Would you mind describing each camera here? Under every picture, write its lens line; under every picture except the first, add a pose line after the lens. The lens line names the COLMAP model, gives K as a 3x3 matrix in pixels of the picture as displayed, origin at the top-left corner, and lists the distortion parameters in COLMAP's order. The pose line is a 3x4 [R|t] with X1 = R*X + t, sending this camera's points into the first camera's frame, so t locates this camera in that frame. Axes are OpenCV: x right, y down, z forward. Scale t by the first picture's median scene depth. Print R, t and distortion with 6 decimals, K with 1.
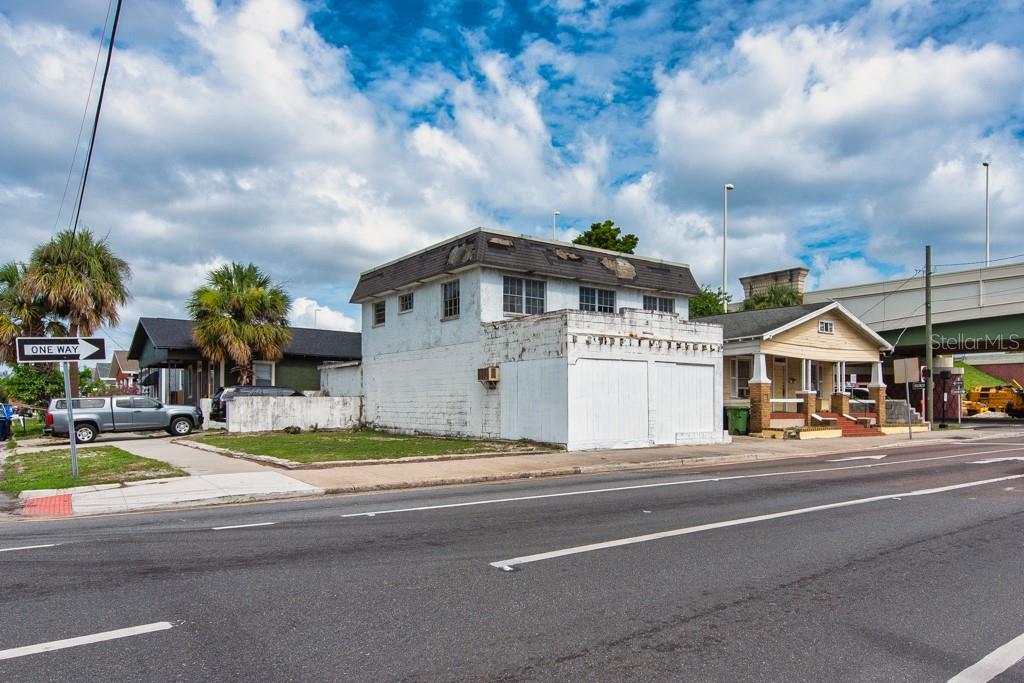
lens RADIAL K [[697.2, 0, 547.8], [0, 697.2, 404.4], [0, 0, 1]] dist [0.014267, 0.001654]
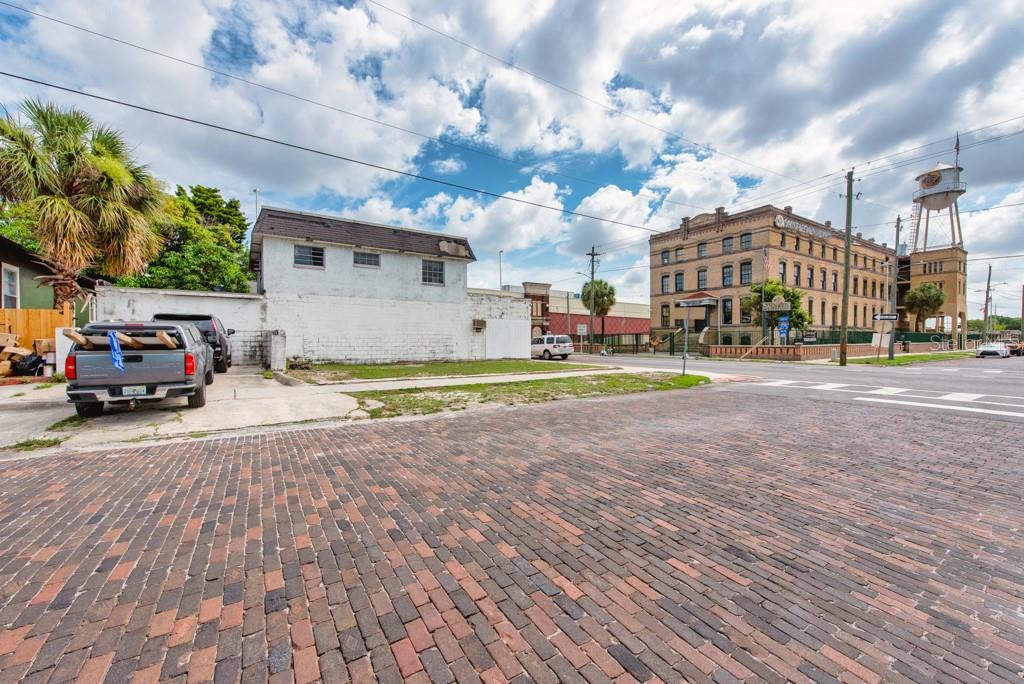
lens RADIAL K [[403.0, 0, 501.9], [0, 403.0, 344.3], [0, 0, 1]] dist [0.014452, -0.003310]
pose [[0.086383, -0.008863, 0.996223, -0.956665], [-0.005209, 0.999943, 0.009348, -0.000208], [-0.996248, -0.005996, 0.086332, 0.727784]]
